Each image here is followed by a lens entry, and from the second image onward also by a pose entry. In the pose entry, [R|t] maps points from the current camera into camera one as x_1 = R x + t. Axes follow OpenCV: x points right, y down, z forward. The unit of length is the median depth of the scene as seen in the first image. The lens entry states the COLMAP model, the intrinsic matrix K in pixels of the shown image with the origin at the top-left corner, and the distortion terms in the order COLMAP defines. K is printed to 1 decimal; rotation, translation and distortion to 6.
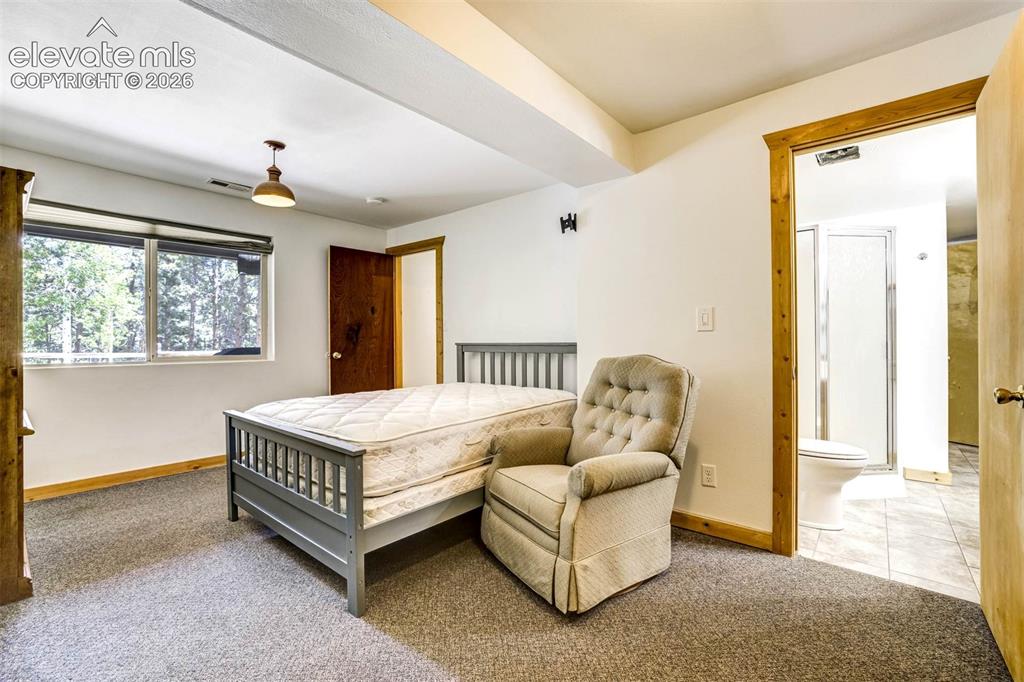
lens RADIAL K [[445.4, 0, 514.8], [0, 445.4, 340.7], [0, 0, 1]] dist [-0.030851, 0.005679]
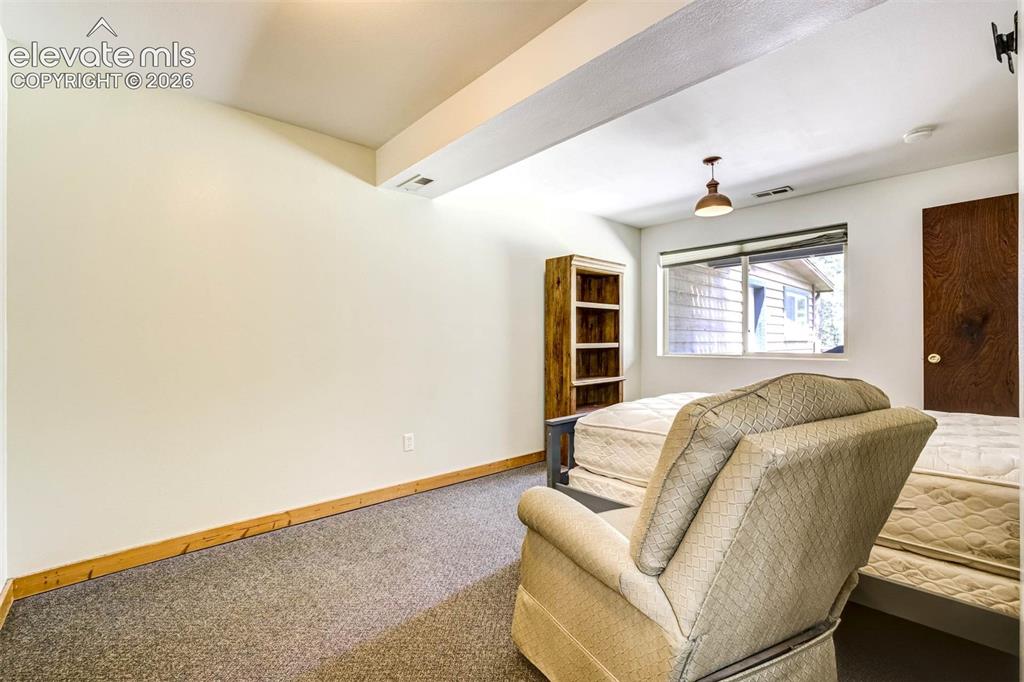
lens RADIAL K [[445.4, 0, 515.2], [0, 445.4, 340.5], [0, 0, 1]] dist [-0.030851, 0.005679]
pose [[-0.134581, 0.004449, -0.990893, 0.494544], [0.004516, 0.999982, 0.003877, -0.002423], [0.990892, -0.003953, -0.134598, 0.530012]]
